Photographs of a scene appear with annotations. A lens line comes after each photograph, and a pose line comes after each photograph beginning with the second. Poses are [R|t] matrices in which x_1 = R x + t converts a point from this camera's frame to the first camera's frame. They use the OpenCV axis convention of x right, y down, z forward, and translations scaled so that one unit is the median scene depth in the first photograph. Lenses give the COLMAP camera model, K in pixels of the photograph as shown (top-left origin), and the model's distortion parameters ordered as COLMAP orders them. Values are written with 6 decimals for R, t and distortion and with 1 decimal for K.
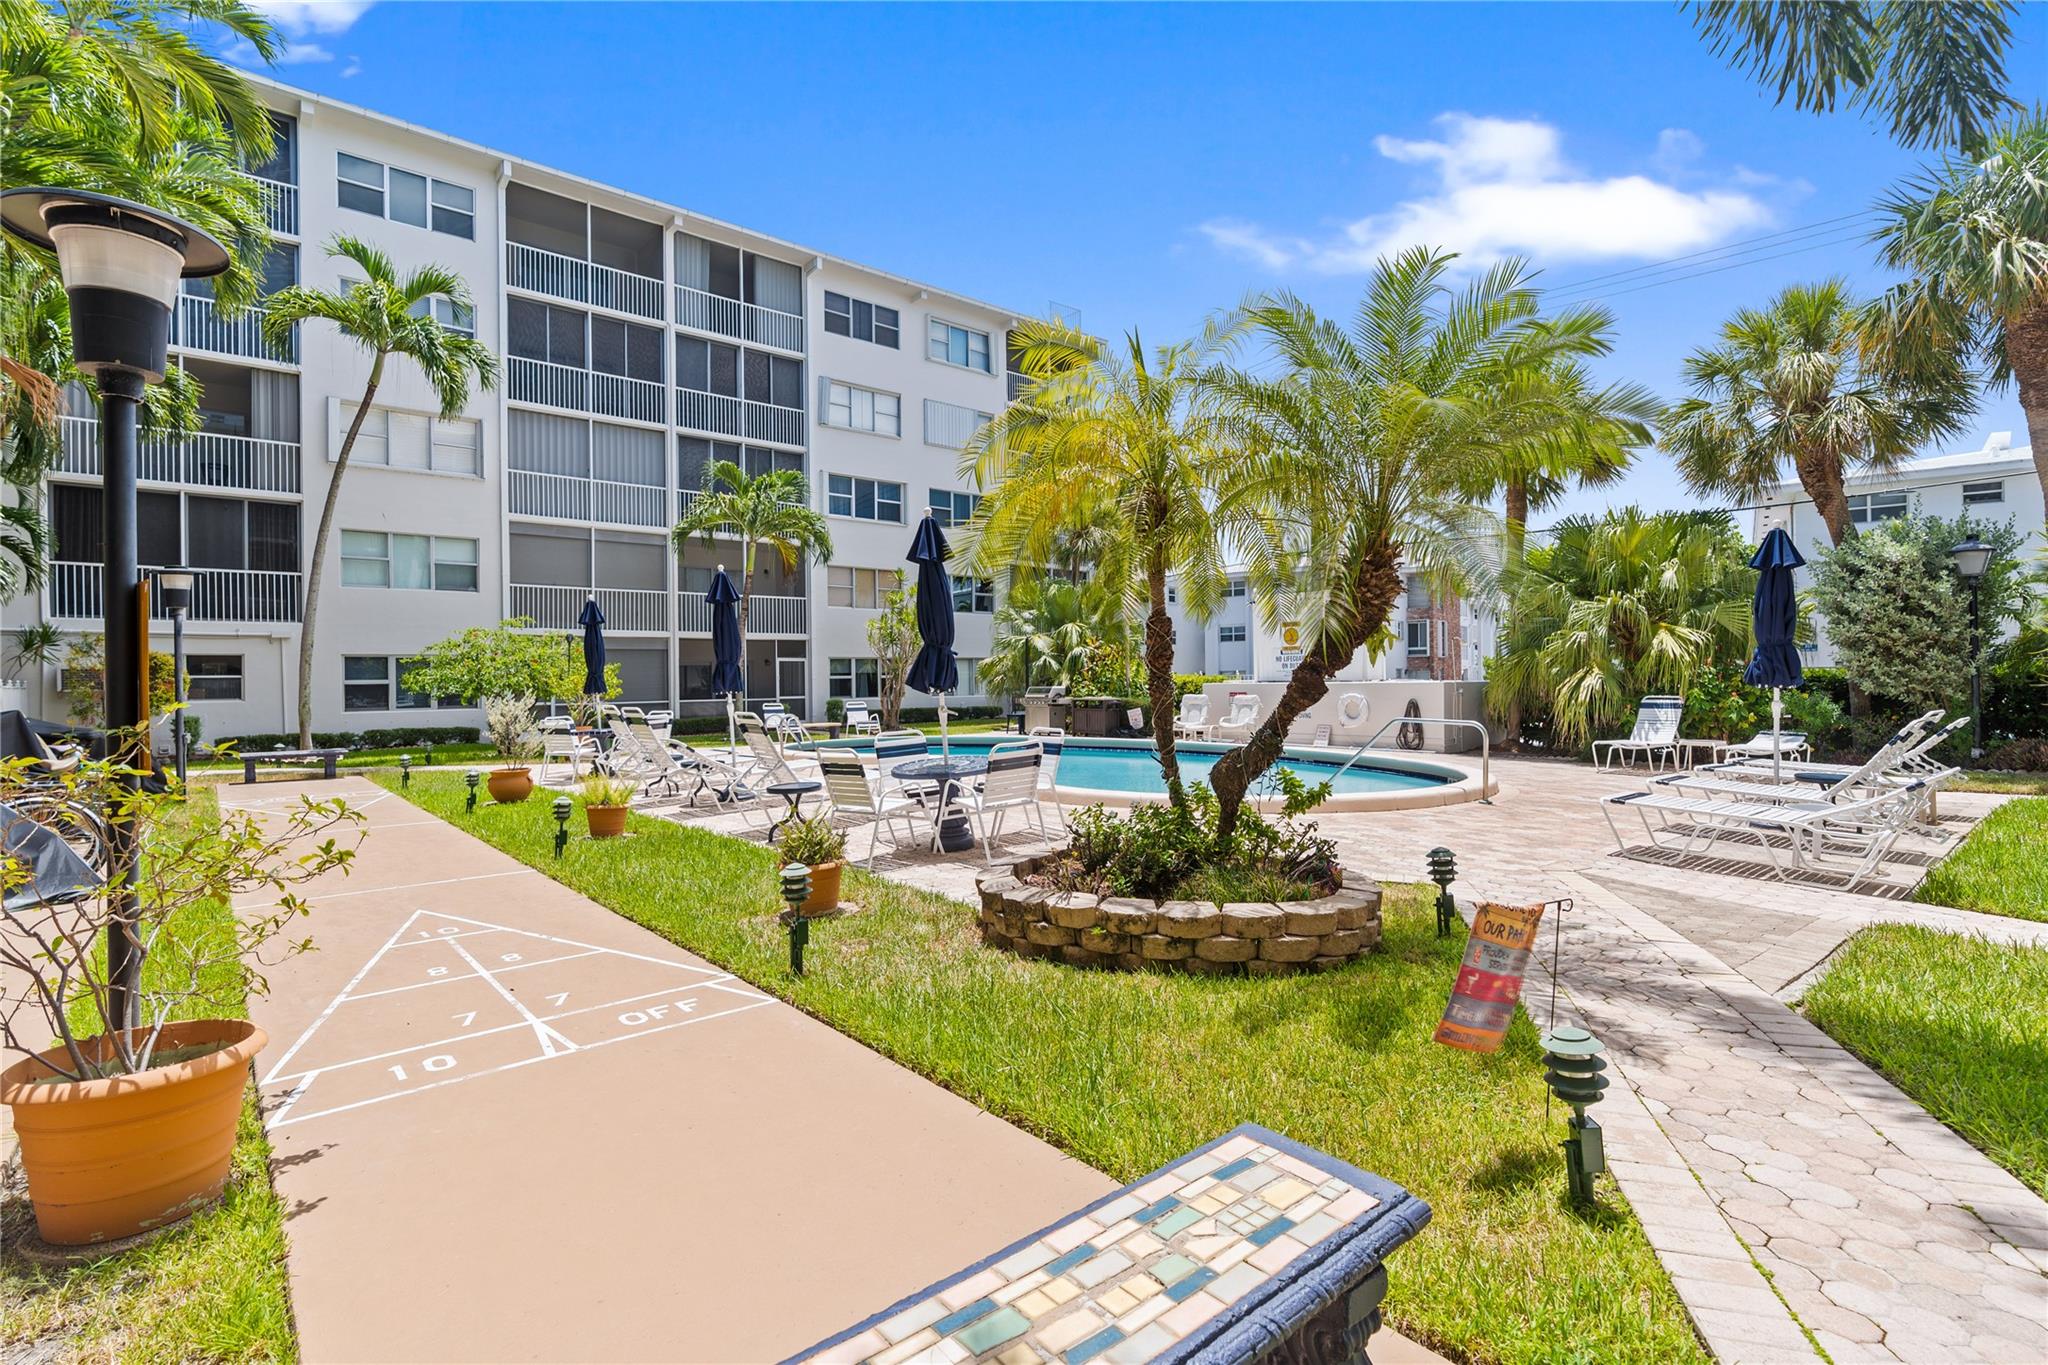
lens RADIAL K [[956.4, 0, 1036.2], [0, 956.4, 678.5], [0, 0, 1]] dist [-0.010681, 0.004984]
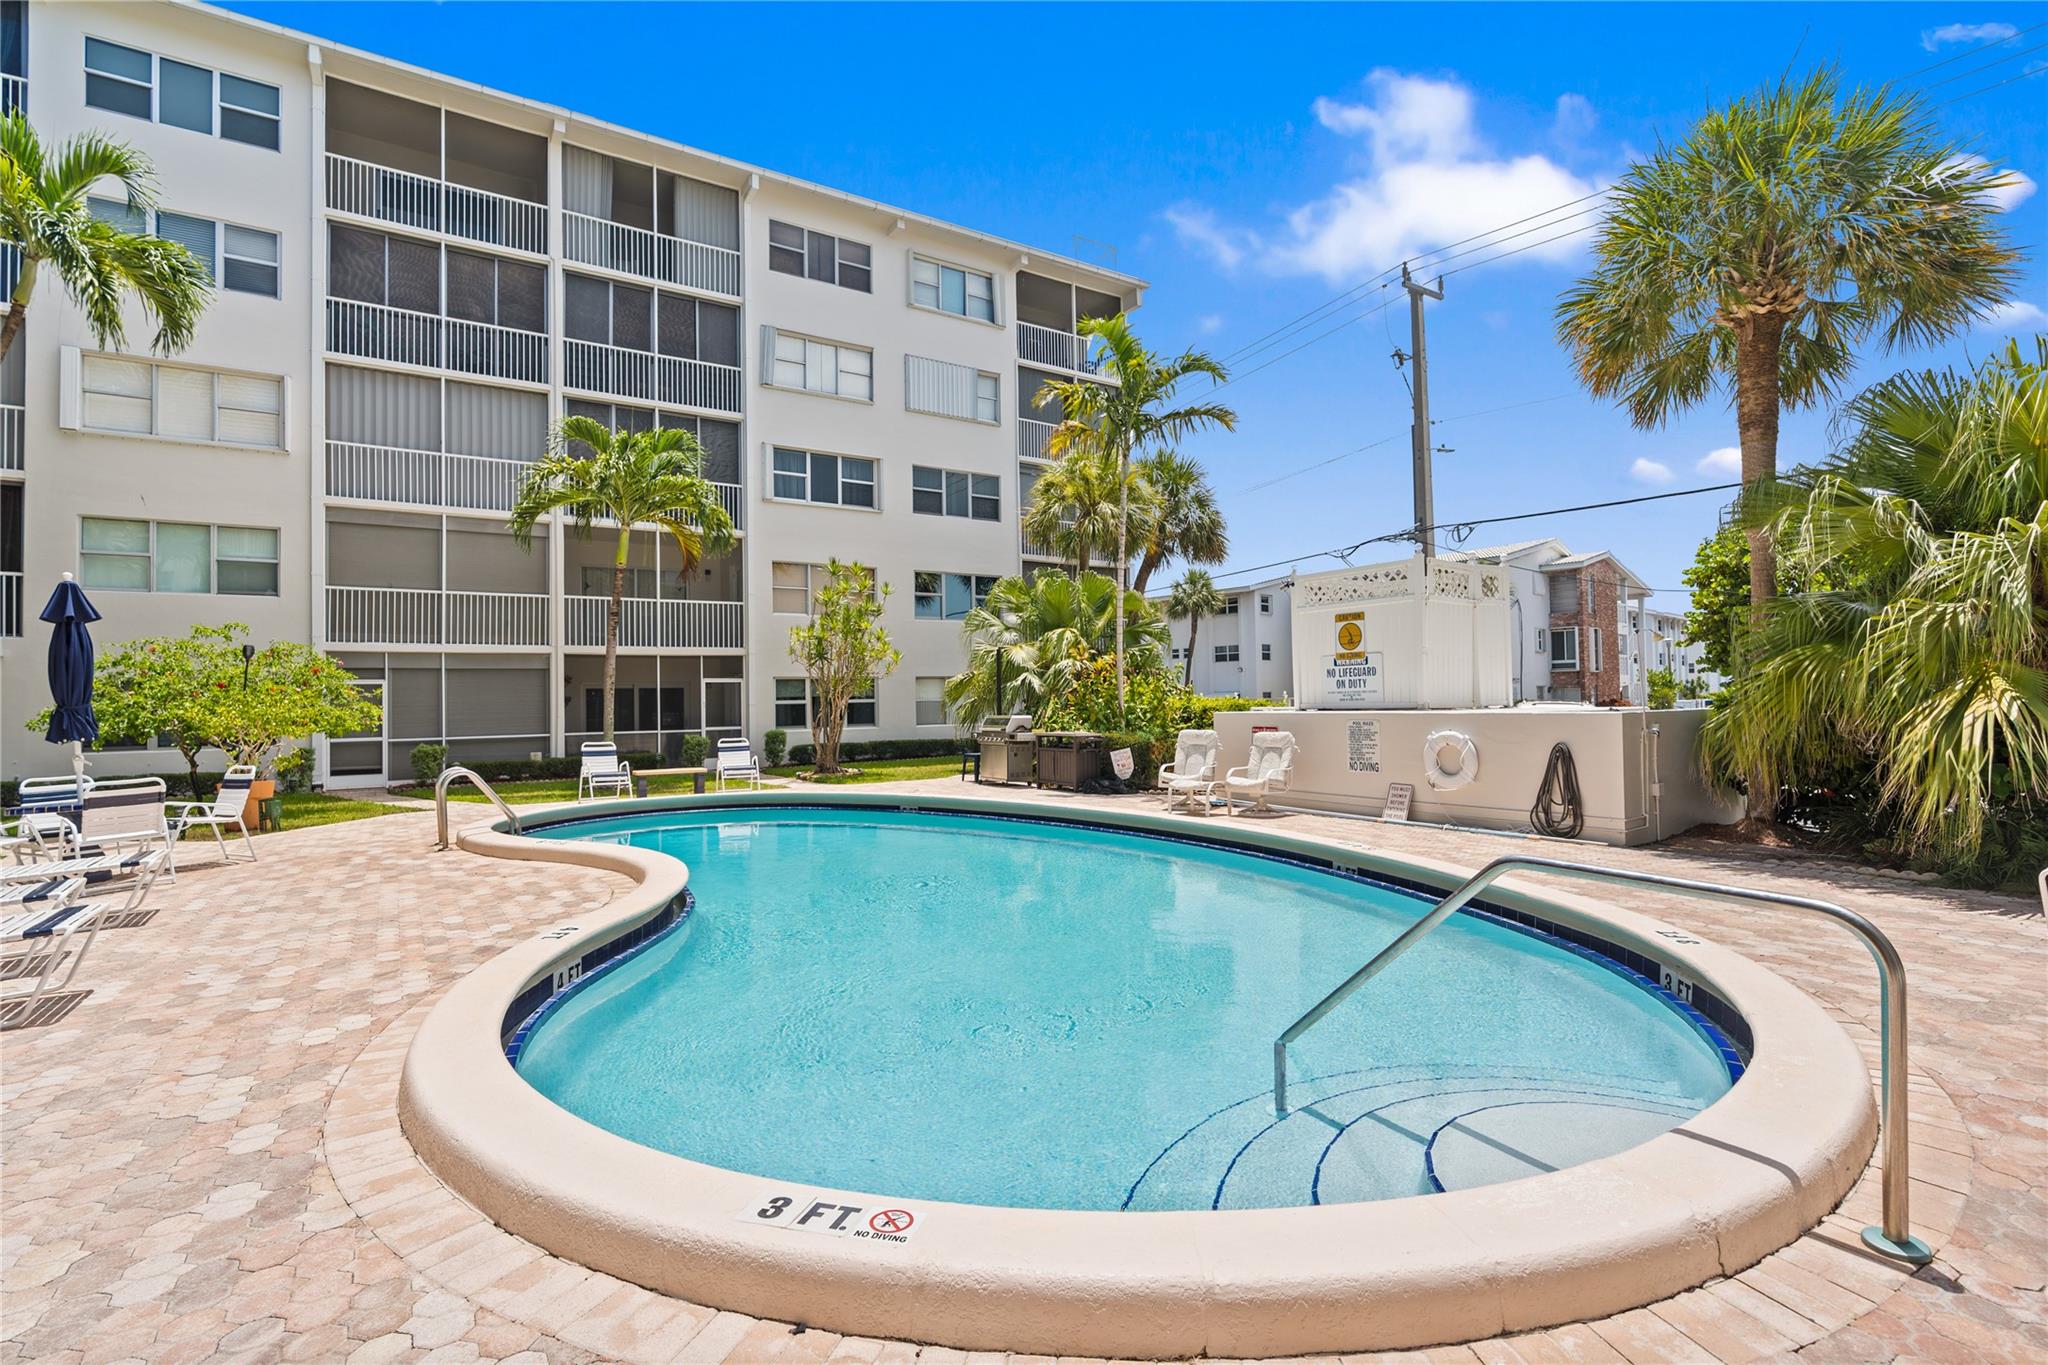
lens RADIAL K [[956.4, 0, 1023.4], [0, 956.4, 680.8], [0, 0, 1]] dist [-0.010681, 0.004984]
pose [[0.990828, -0.007601, -0.134918, 0.101870], [0.005208, 0.999823, -0.018080, -0.003810], [0.135032, 0.017212, 0.990692, 0.259670]]
